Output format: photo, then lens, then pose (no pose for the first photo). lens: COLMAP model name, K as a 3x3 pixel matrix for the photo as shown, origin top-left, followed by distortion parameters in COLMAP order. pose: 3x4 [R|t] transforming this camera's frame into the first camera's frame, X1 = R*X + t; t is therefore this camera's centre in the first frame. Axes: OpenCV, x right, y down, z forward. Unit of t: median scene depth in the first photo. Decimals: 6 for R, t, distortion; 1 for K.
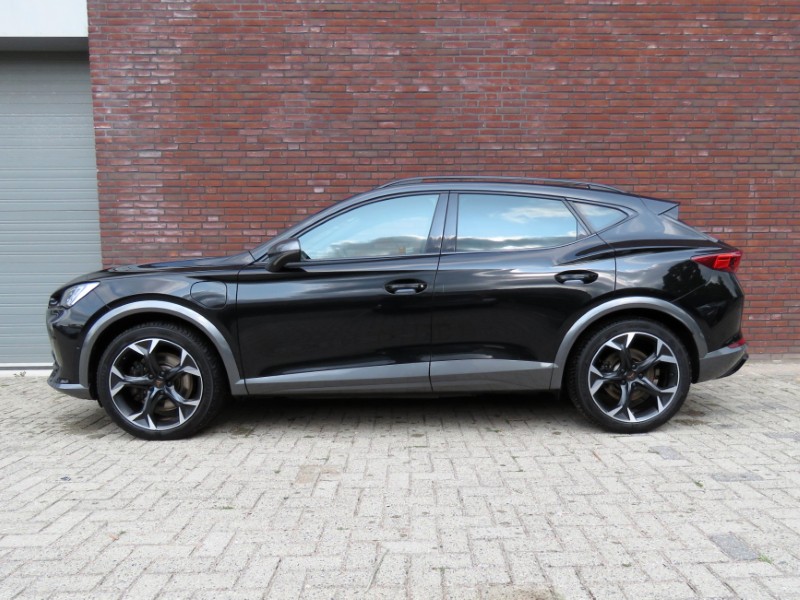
lens RADIAL K [[556.9, 0, 400.0], [0, 556.9, 300.0], [0, 0, 1]] dist [0.000699, 0.002117]
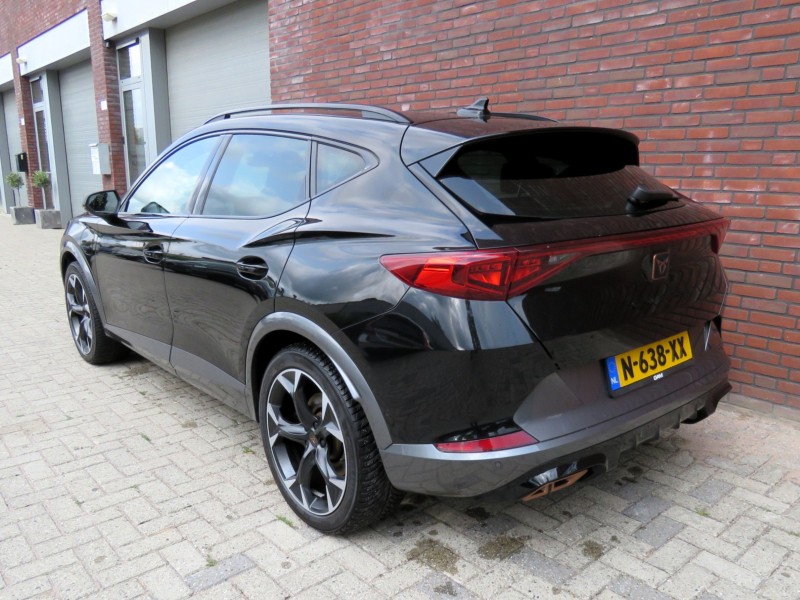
lens RADIAL K [[621.6, 0, 400.4], [0, 621.6, 286.1], [0, 0, 1]] dist [-0.004846, -0.001003]
pose [[0.682562, 0.146692, -0.715954, 0.548131], [-0.046578, 0.986389, 0.157695, -0.082895], [0.729342, -0.074289, 0.680104, 0.357226]]
